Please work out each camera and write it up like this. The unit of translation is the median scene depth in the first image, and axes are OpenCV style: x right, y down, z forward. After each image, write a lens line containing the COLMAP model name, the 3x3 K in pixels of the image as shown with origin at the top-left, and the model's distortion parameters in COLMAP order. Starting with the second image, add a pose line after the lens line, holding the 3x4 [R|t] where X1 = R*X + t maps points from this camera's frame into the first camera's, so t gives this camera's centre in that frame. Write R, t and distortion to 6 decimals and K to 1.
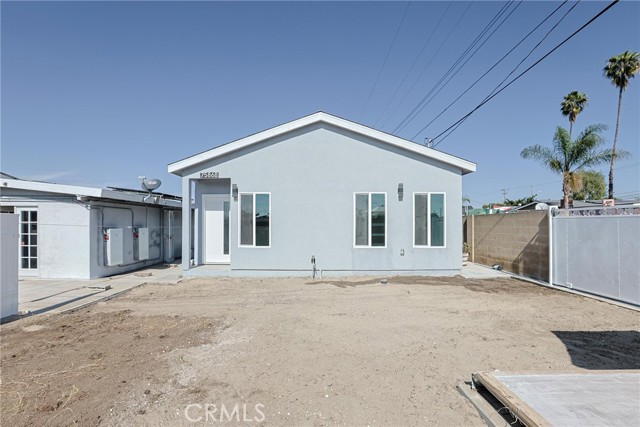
lens RADIAL K [[317.3, 0, 304.0], [0, 317.3, 219.2], [0, 0, 1]] dist [-0.046781, 0.017141]
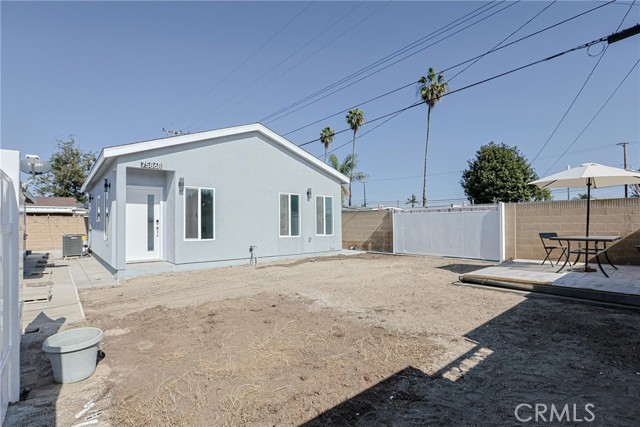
lens RADIAL K [[312.4, 0, 318.5], [0, 312.4, 209.9], [0, 0, 1]] dist [-0.058873, 0.016743]
pose [[0.743437, 0.022500, 0.668428, -0.542230], [-0.001234, 0.999478, -0.032271, 0.021713], [-0.668805, 0.023167, 0.743077, -0.006615]]
